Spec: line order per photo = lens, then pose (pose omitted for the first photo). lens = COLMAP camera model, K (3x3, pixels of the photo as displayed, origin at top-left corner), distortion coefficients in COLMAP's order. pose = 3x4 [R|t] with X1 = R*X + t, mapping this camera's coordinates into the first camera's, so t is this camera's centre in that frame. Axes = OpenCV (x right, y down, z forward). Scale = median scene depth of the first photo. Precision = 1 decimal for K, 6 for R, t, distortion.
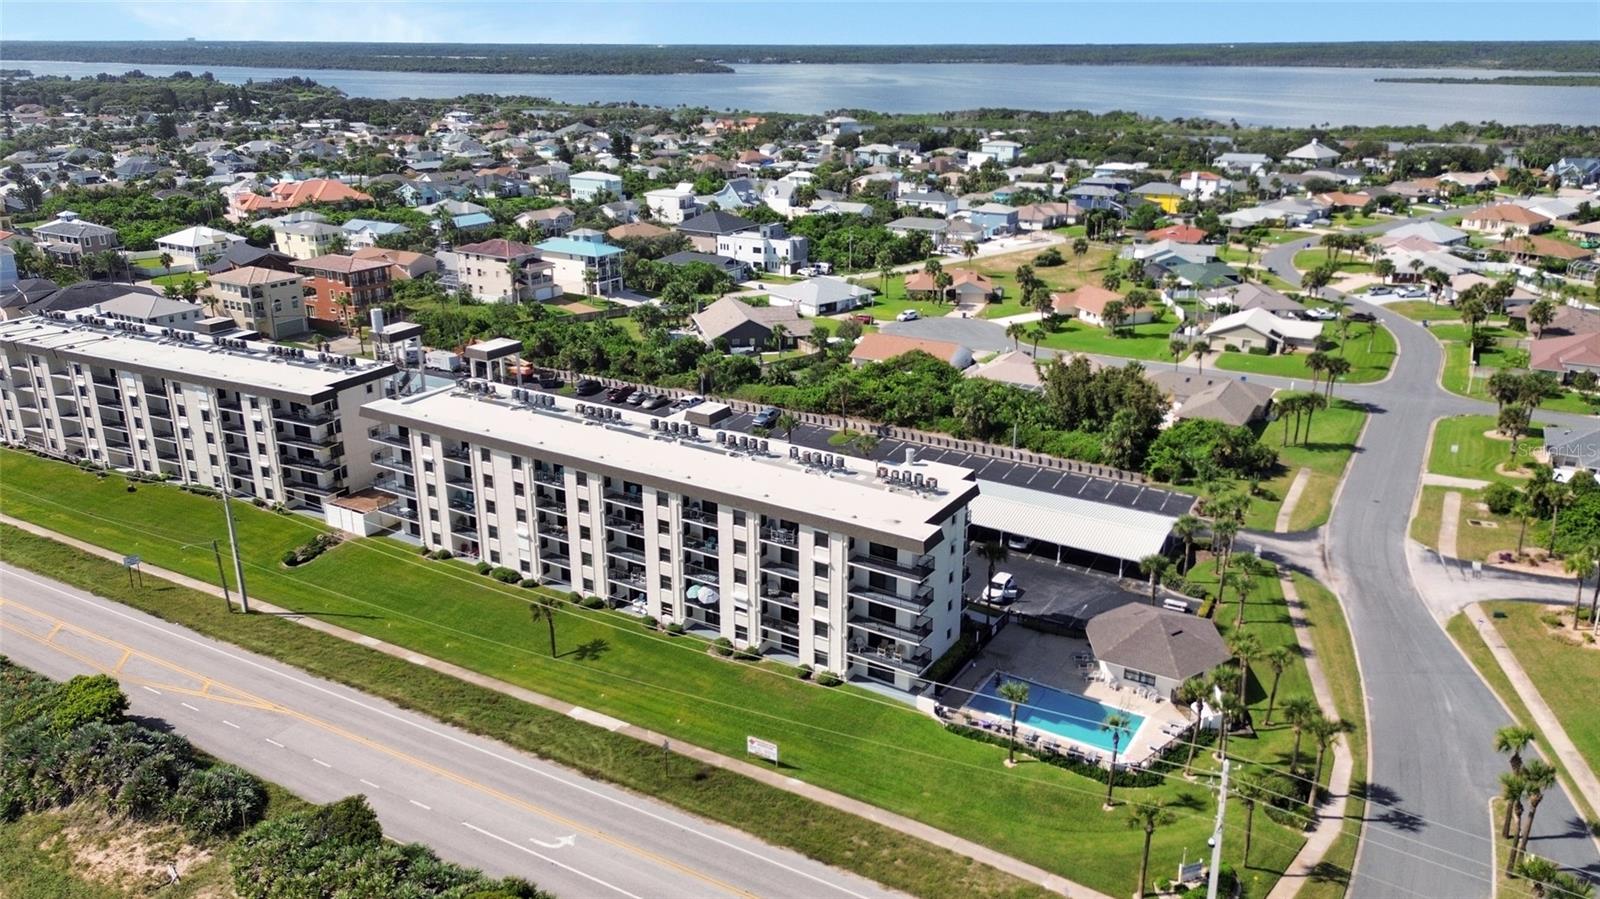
lens RADIAL K [[1167.1, 0, 800.0], [0, 1167.1, 449.5], [0, 0, 1]] dist [0.101042, -0.152117]
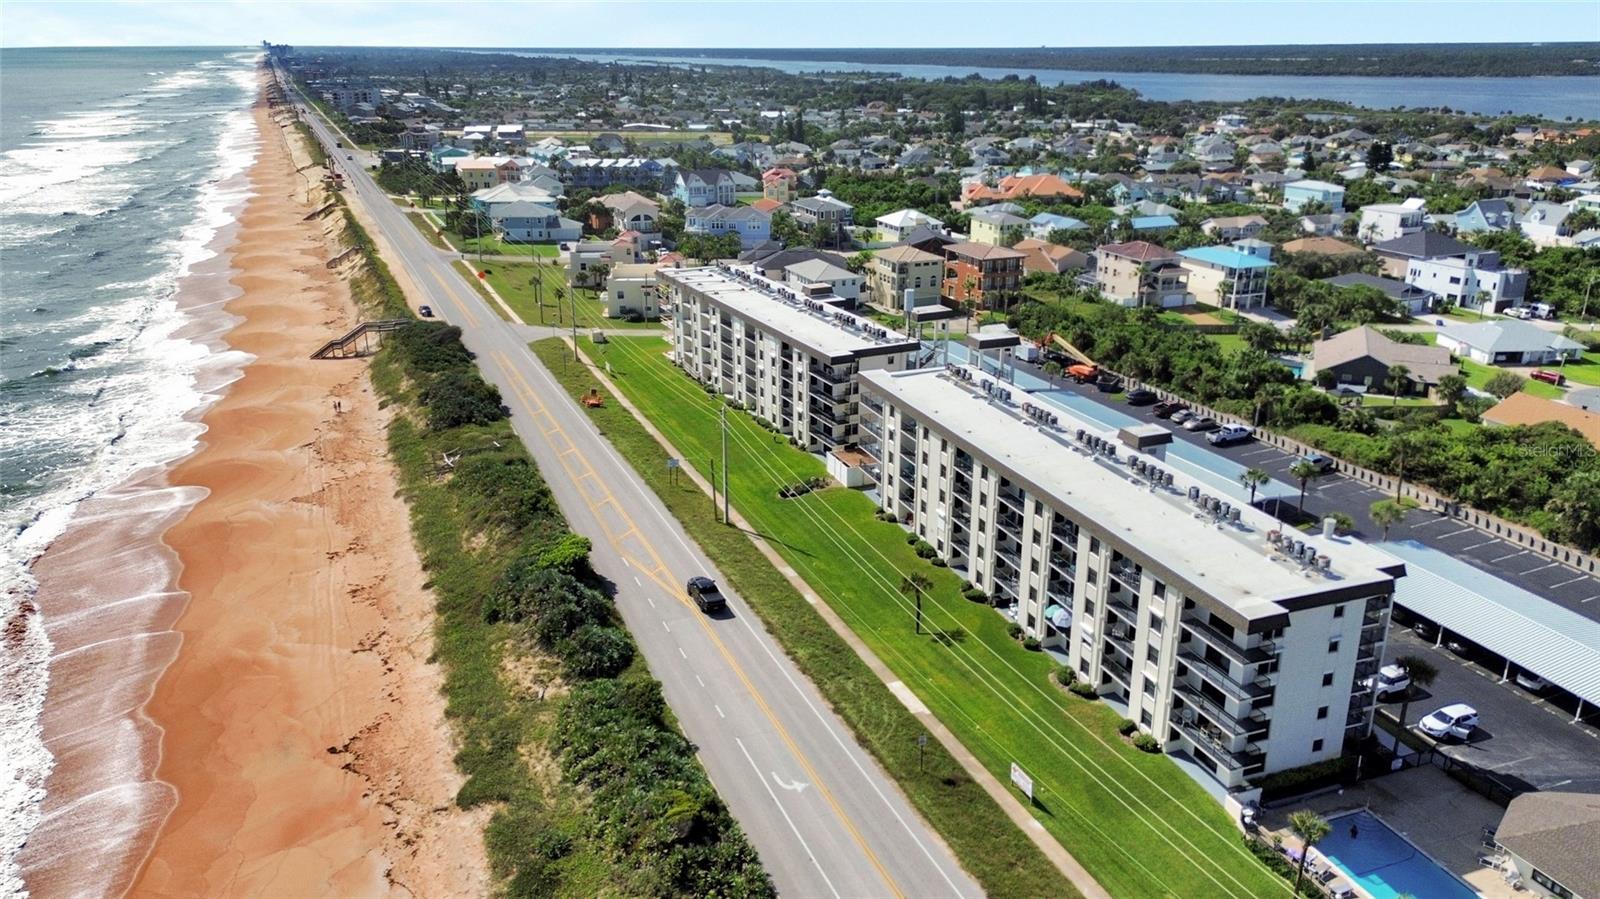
lens RADIAL K [[1167.7, 0, 800.0], [0, 1167.7, 449.5], [0, 0, 1]] dist [0.055340, -0.074959]
pose [[0.774671, 0.196592, -0.601029, 0.236569], [-0.197101, 0.978165, 0.065905, -0.023999], [0.600862, 0.067408, 0.796505, 0.077965]]
